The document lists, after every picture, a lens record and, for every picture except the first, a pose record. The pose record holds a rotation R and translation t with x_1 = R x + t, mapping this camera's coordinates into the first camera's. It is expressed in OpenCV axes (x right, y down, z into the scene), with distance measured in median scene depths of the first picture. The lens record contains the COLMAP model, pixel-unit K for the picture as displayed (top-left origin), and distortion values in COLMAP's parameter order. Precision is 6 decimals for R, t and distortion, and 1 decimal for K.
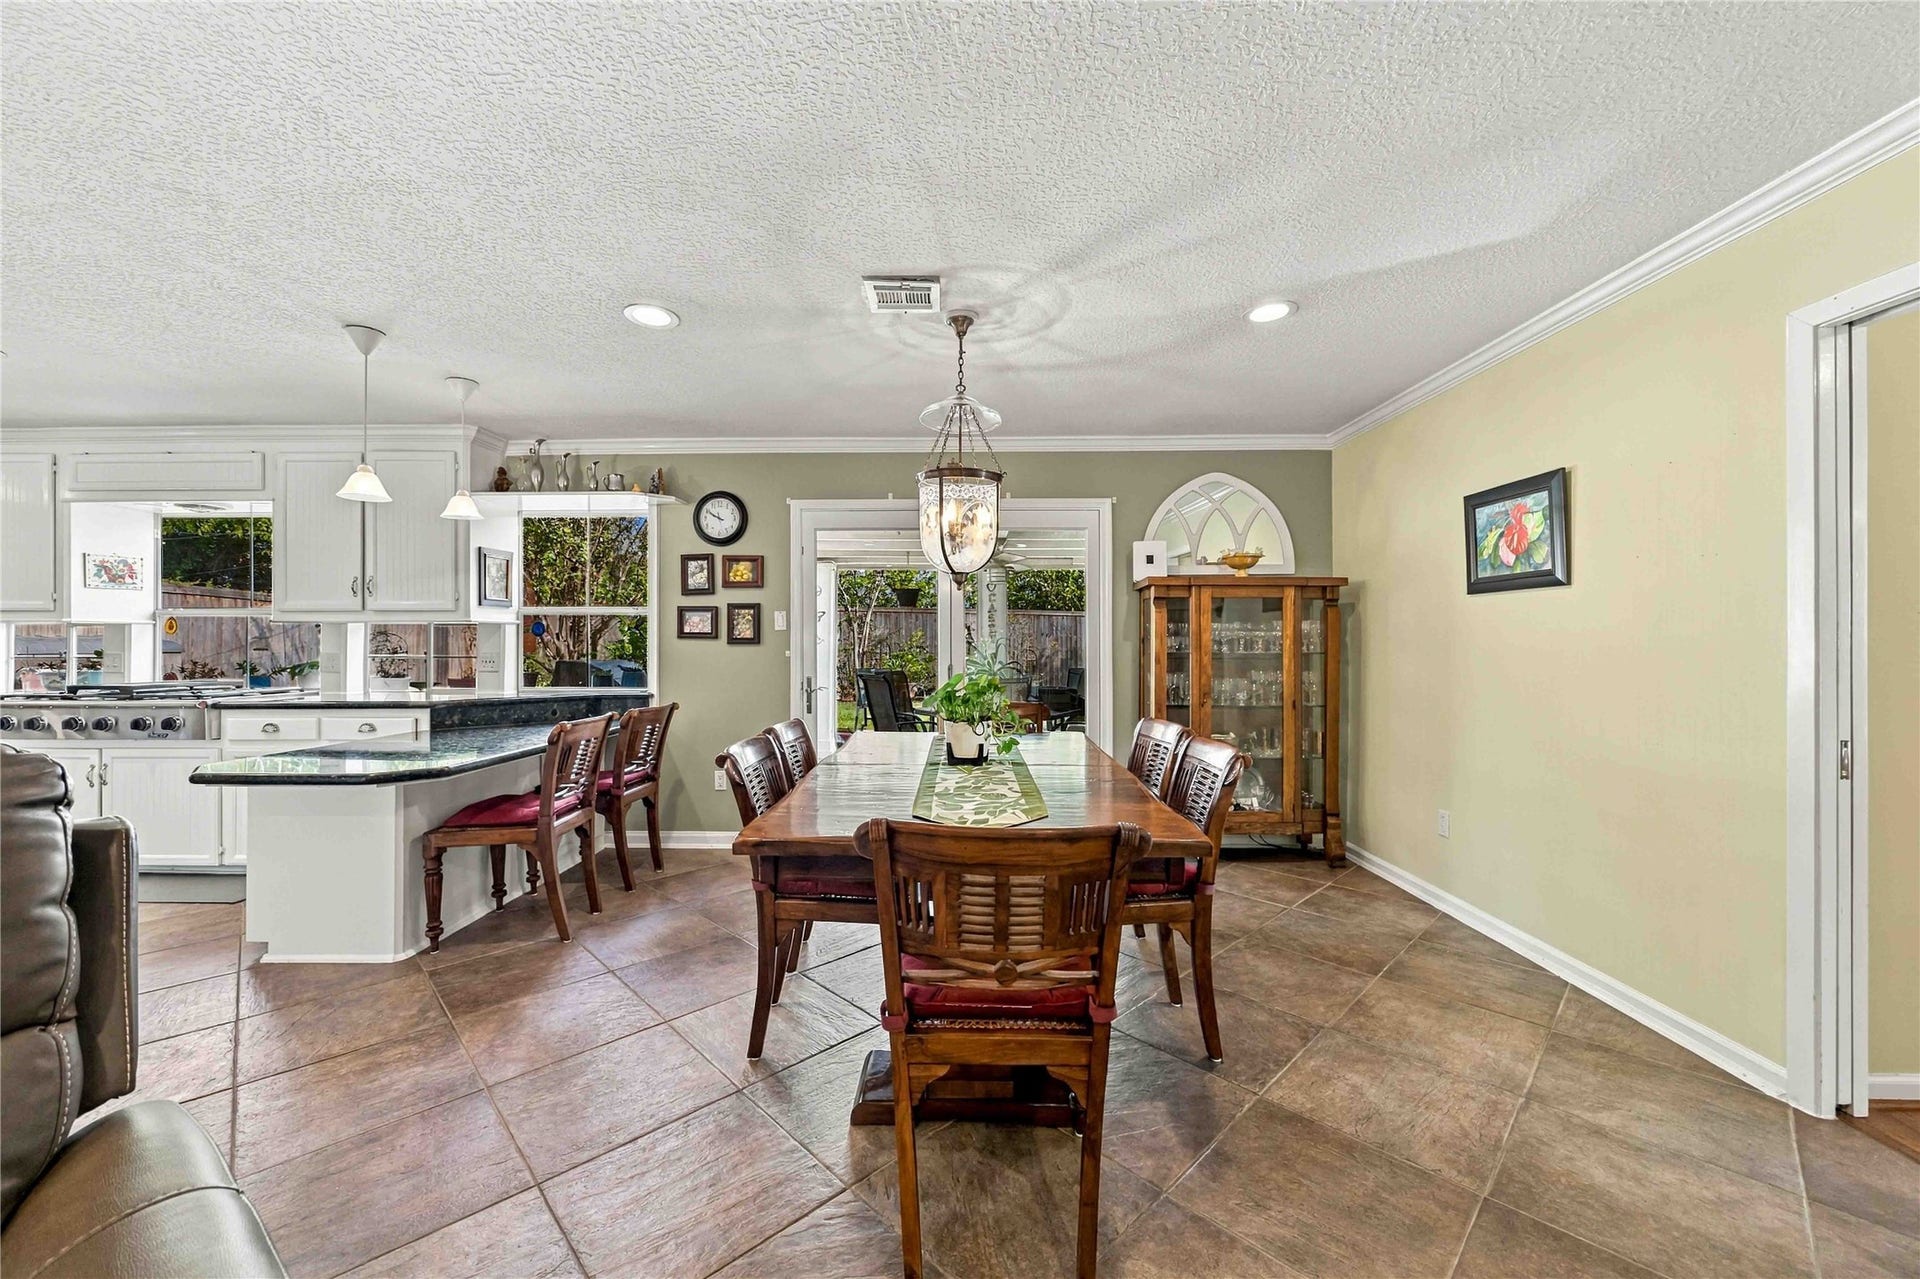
lens RADIAL K [[734.5, 0, 958.5], [0, 734.5, 639.0], [0, 0, 1]] dist [-0.003715, 0.000771]
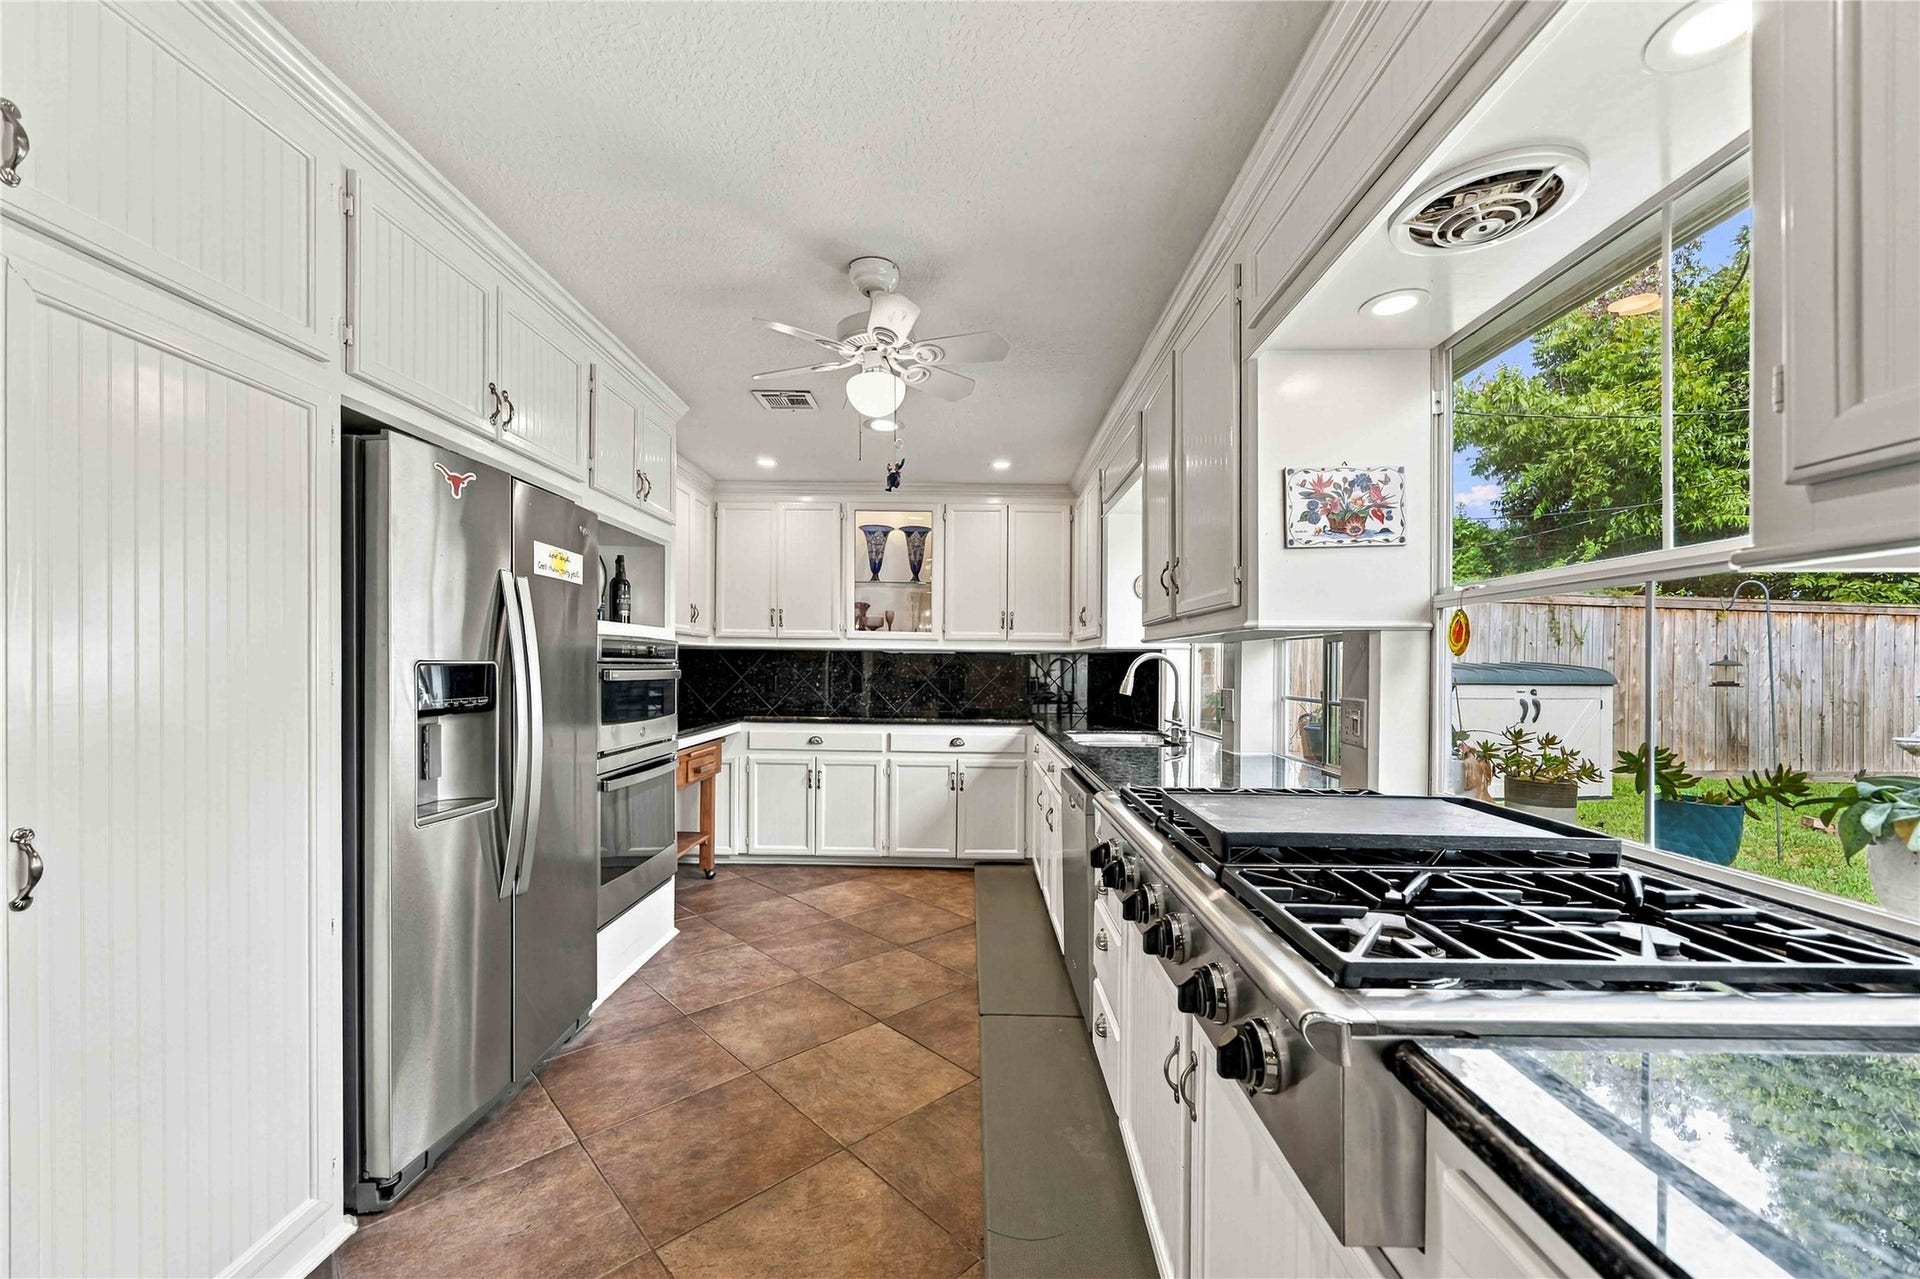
lens RADIAL K [[734.5, 0, 959.1], [0, 734.5, 666.7], [0, 0, 1]] dist [-0.003715, 0.000771]
pose [[-0.002360, 0.001269, -0.999996, -0.782136], [-0.001917, 0.999997, 0.001273, -0.000807], [0.999995, 0.001920, -0.002357, 0.833112]]
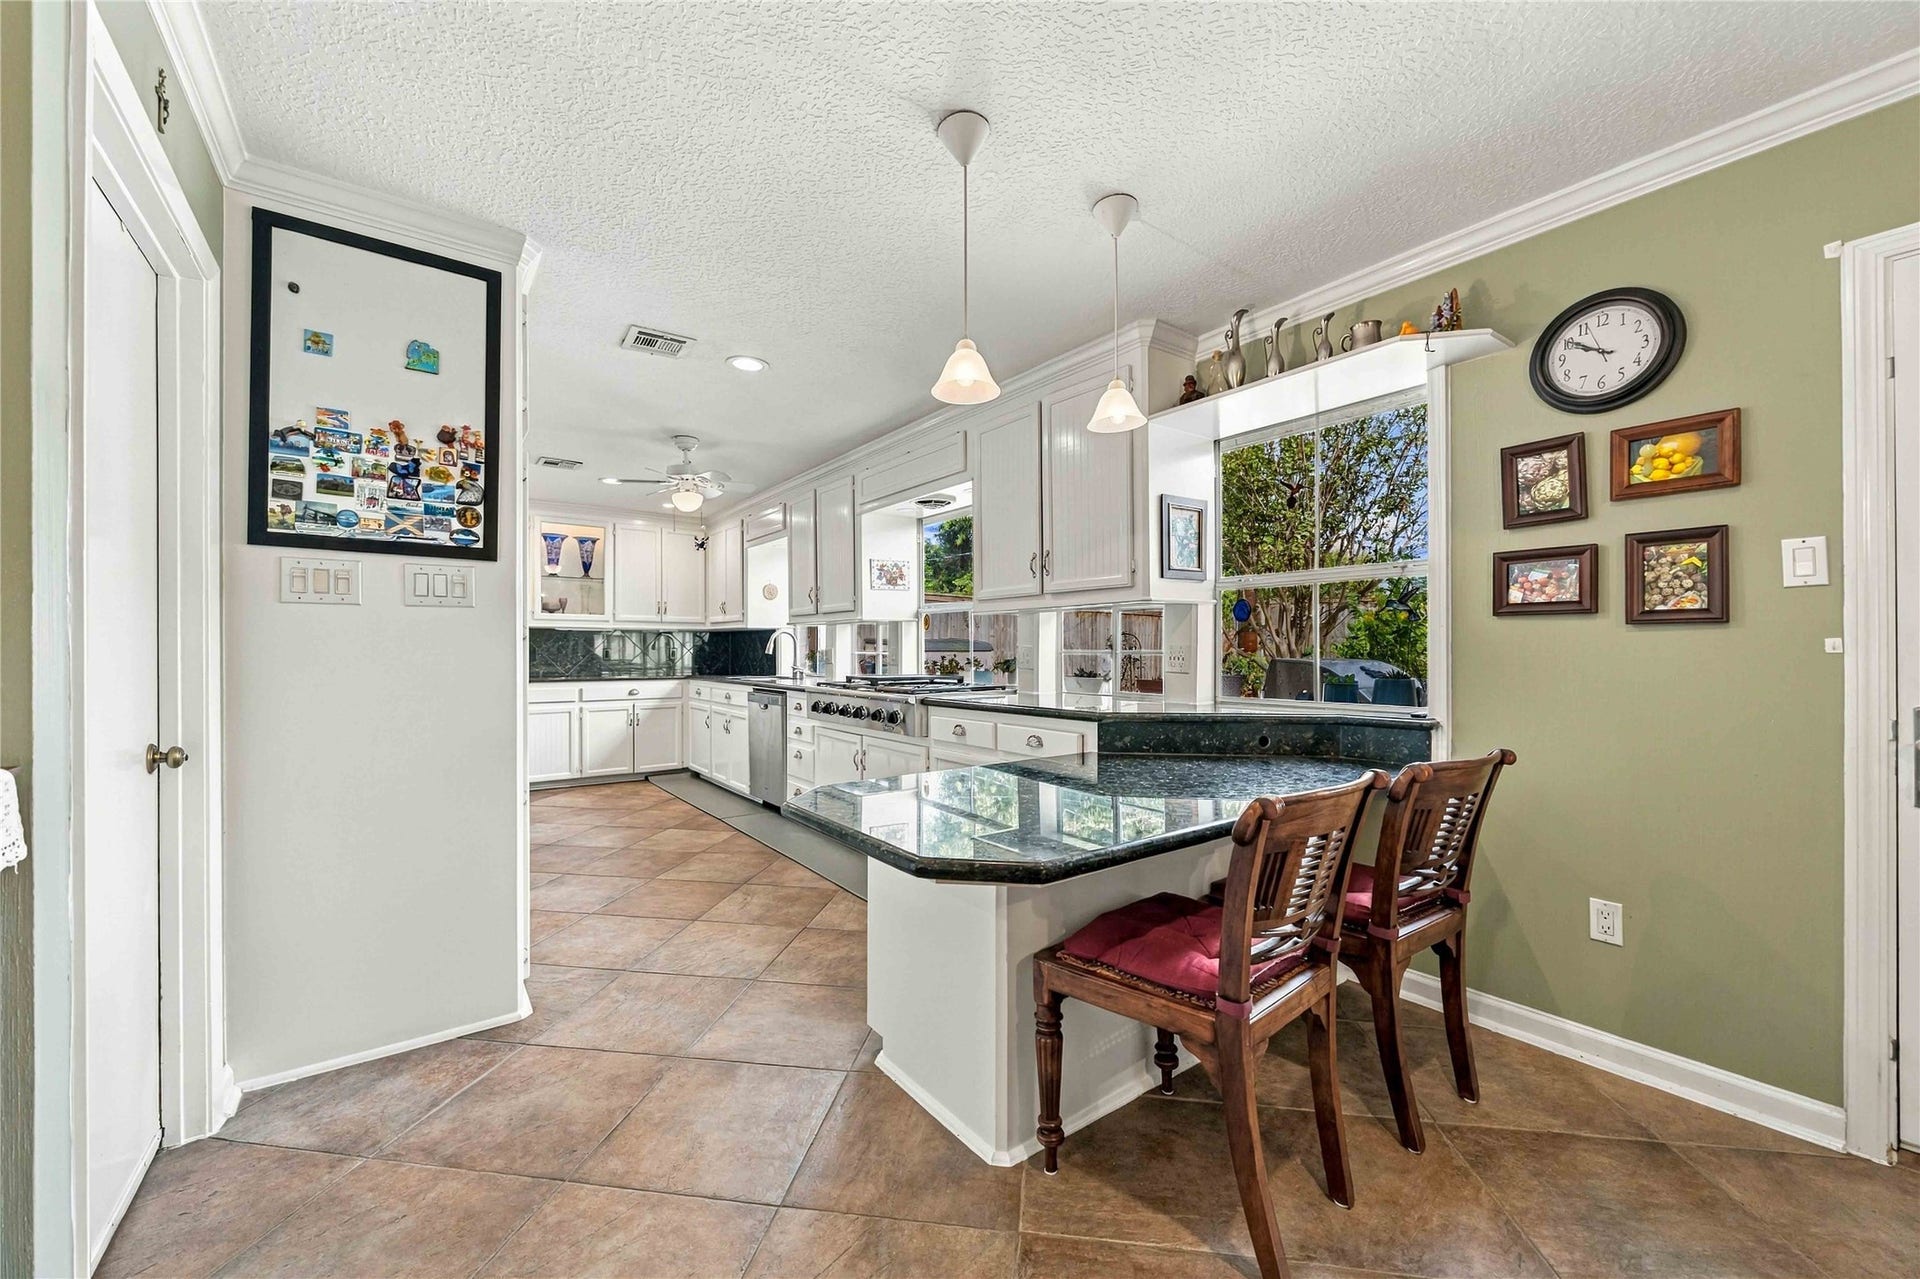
lens RADIAL K [[734.5, 0, 947.0], [0, 734.5, 645.0], [0, 0, 1]] dist [-0.003715, 0.000771]
pose [[0.598900, -0.004940, -0.800808, -0.219068], [0.006603, 0.999977, -0.001230, 0.018196], [0.800796, -0.004552, 0.598919, 0.424711]]
